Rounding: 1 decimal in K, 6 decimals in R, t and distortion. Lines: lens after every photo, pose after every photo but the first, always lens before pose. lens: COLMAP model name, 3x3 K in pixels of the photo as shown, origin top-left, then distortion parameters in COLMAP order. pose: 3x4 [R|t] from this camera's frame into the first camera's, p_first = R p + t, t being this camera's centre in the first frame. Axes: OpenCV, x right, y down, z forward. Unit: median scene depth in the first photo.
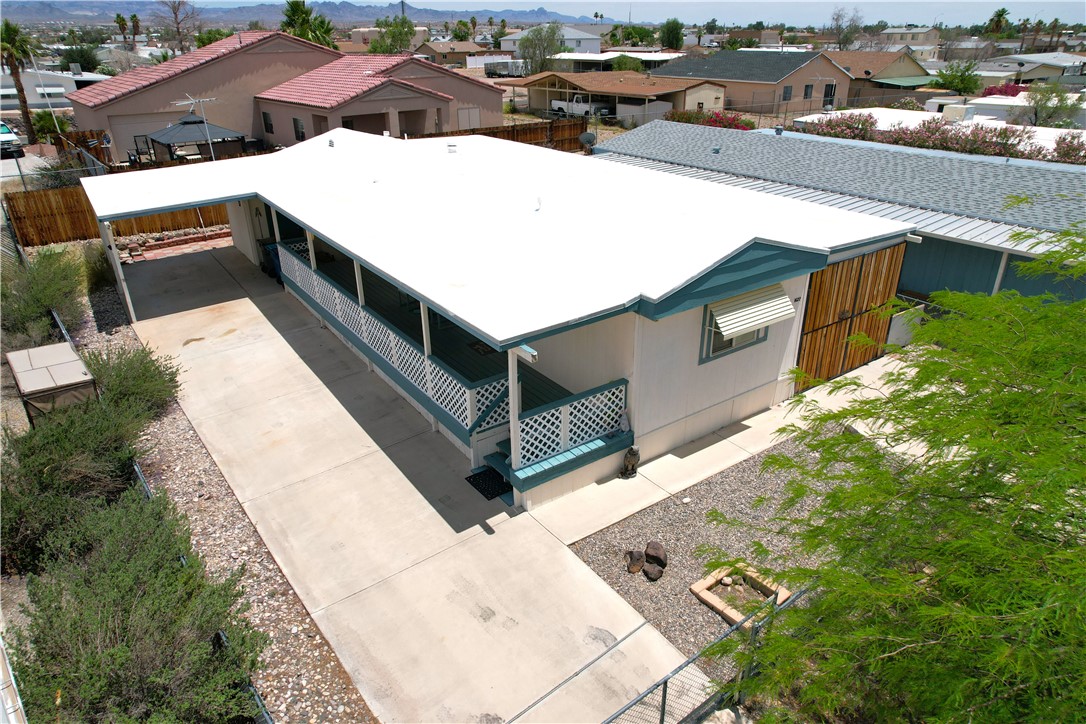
lens RADIAL K [[693.9, 0, 550.7], [0, 693.9, 360.5], [0, 0, 1]] dist [-0.073958, 0.064310]
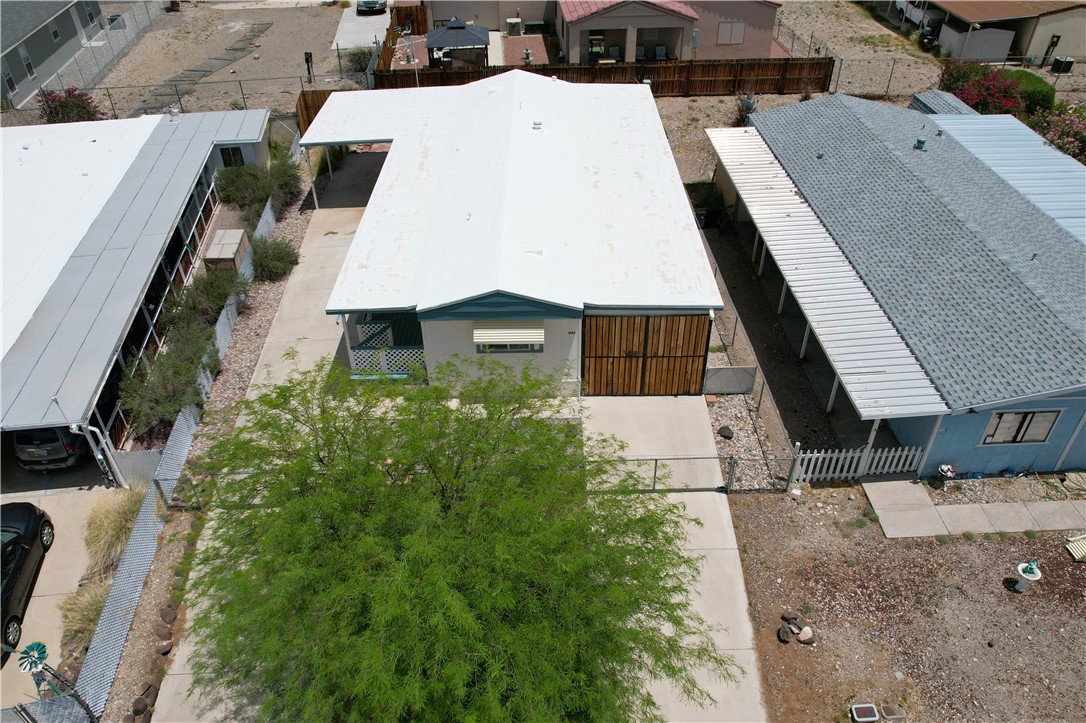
lens RADIAL K [[783.7, 0, 544.4], [0, 783.7, 403.6], [0, 0, 1]] dist [-0.046903, 0.000371]
pose [[0.815901, 0.361777, -0.451024, 1.290437], [-0.239173, 0.921370, 0.306389, -0.514553], [0.526404, -0.142110, 0.838274, -0.491025]]
